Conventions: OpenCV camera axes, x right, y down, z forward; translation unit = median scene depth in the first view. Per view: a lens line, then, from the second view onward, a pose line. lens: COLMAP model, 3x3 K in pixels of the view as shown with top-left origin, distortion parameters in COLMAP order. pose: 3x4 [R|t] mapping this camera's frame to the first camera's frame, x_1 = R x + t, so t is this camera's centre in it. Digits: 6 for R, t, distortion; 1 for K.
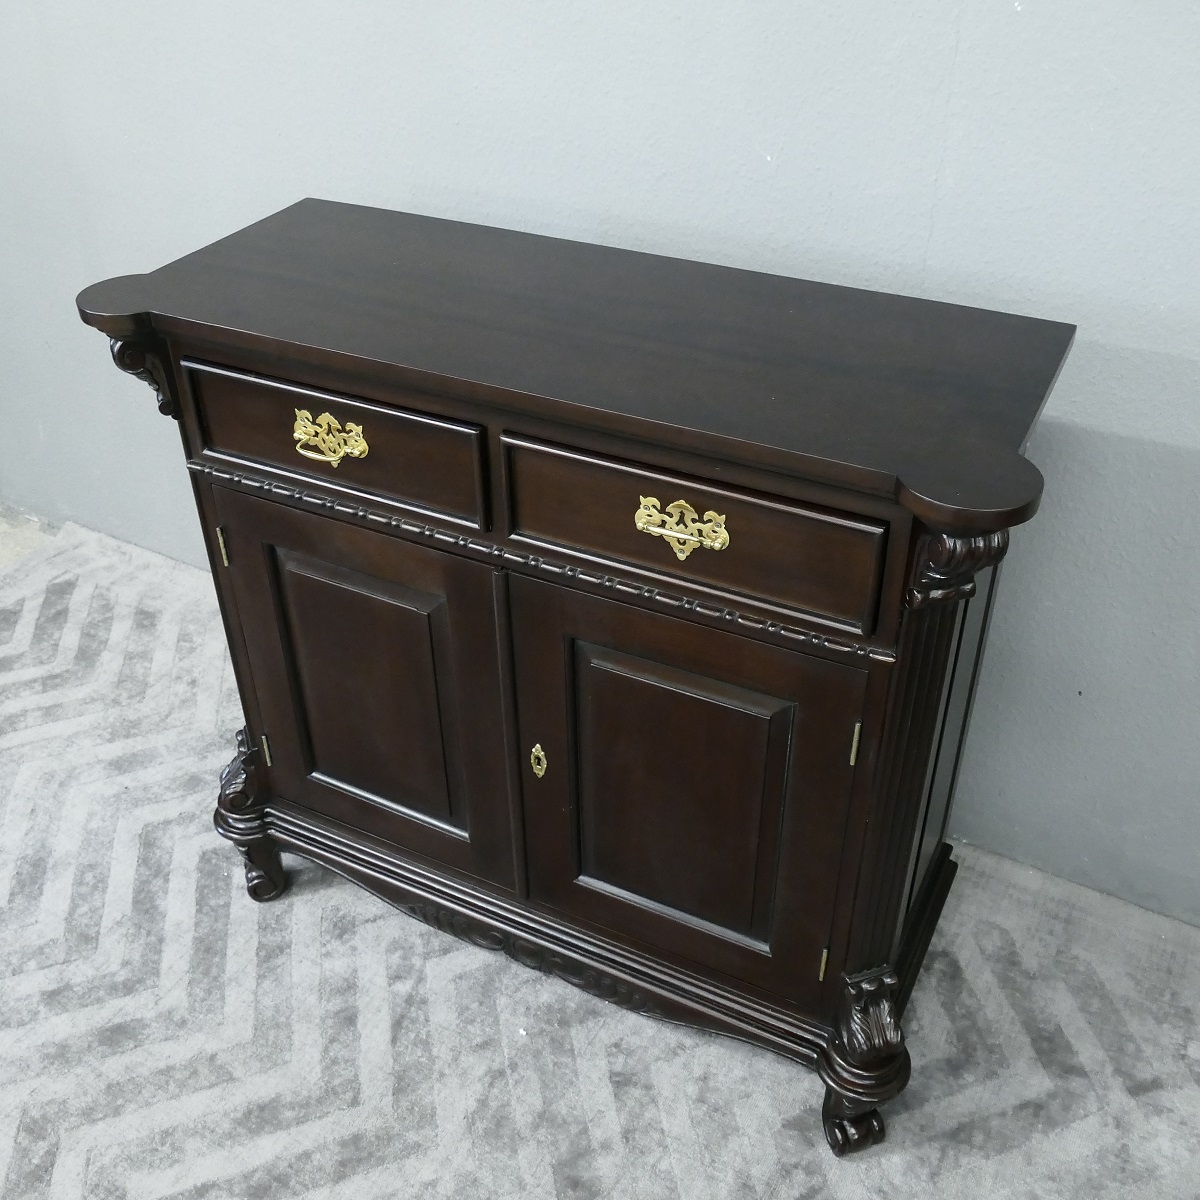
lens RADIAL K [[1269.0, 0, 600.0], [0, 1269.0, 600.0], [0, 0, 1]] dist [-0.028375, 0.002948]
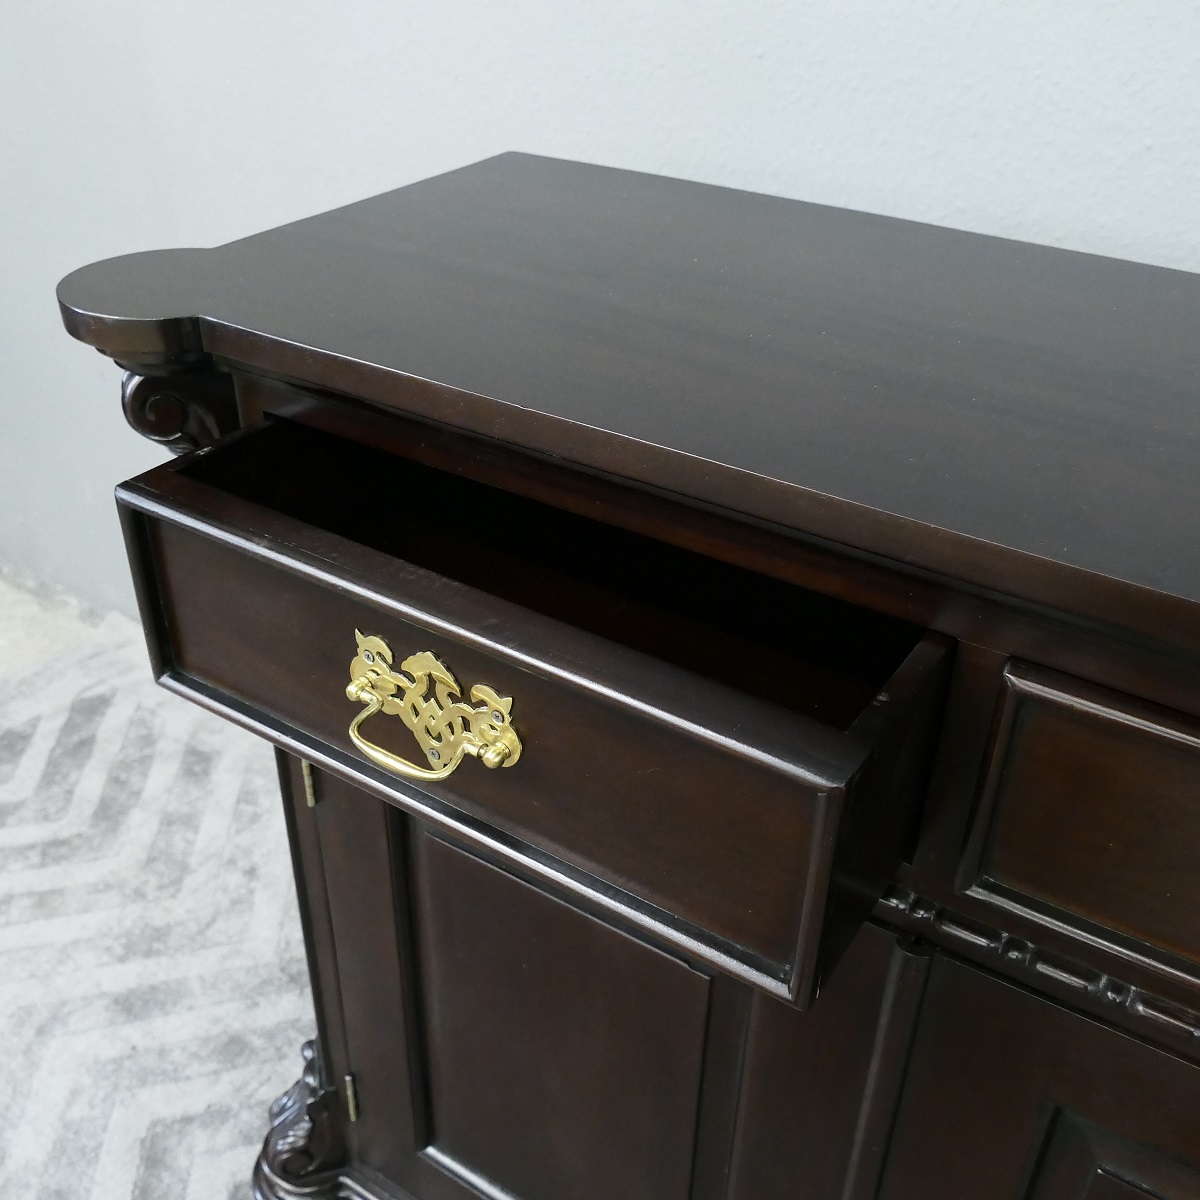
lens RADIAL K [[1269.0, 0, 600.0], [0, 1269.0, 600.0], [0, 0, 1]] dist [-0.028375, 0.002948]
pose [[0.994503, 0.078878, -0.068856, -0.100022], [-0.082416, 0.995335, -0.050154, -0.067275], [0.064578, 0.055553, 0.996365, 0.327758]]
